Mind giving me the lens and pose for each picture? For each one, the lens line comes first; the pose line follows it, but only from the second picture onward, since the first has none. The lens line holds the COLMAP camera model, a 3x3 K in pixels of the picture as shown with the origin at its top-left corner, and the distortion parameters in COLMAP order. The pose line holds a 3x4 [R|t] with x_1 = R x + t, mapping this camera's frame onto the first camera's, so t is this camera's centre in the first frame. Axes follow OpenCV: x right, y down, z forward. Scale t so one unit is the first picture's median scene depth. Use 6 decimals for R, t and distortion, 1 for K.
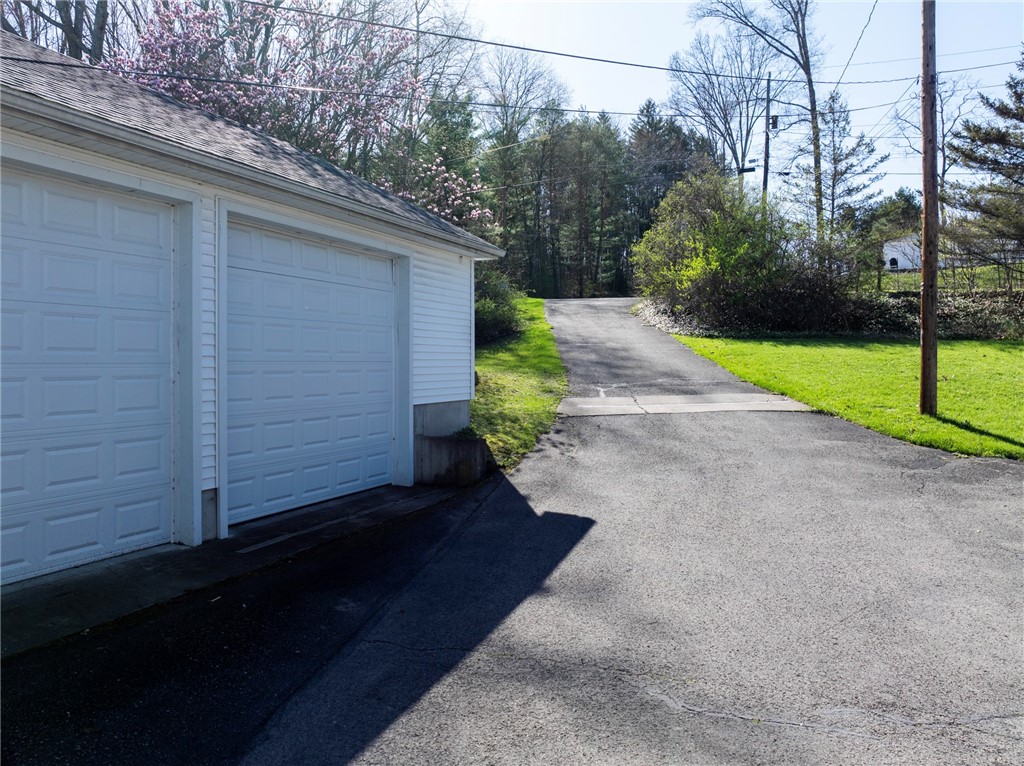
lens RADIAL K [[727.2, 0, 511.8], [0, 727.2, 383.3], [0, 0, 1]] dist [-0.059624, 0.016111]
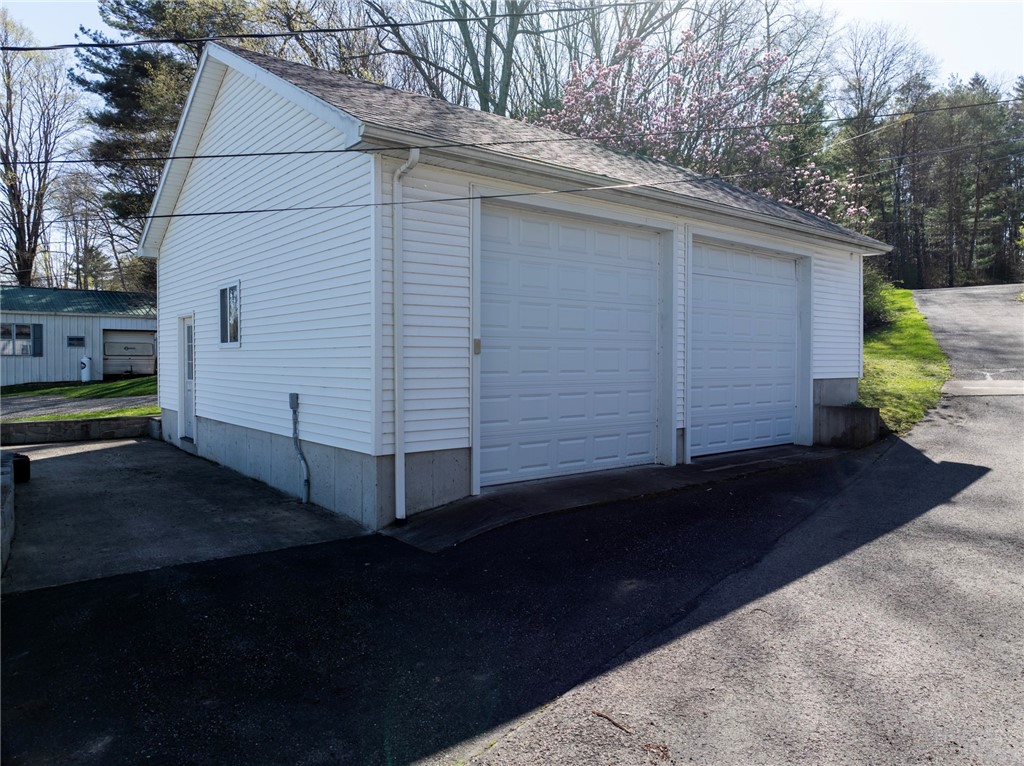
lens RADIAL K [[727.2, 0, 489.9], [0, 727.2, 393.9], [0, 0, 1]] dist [-0.059624, 0.016111]
pose [[0.889683, 0.009380, -0.456482, -0.059468], [-0.004417, 0.999919, 0.011938, 0.037714], [0.456557, -0.008605, 0.889653, -0.279230]]
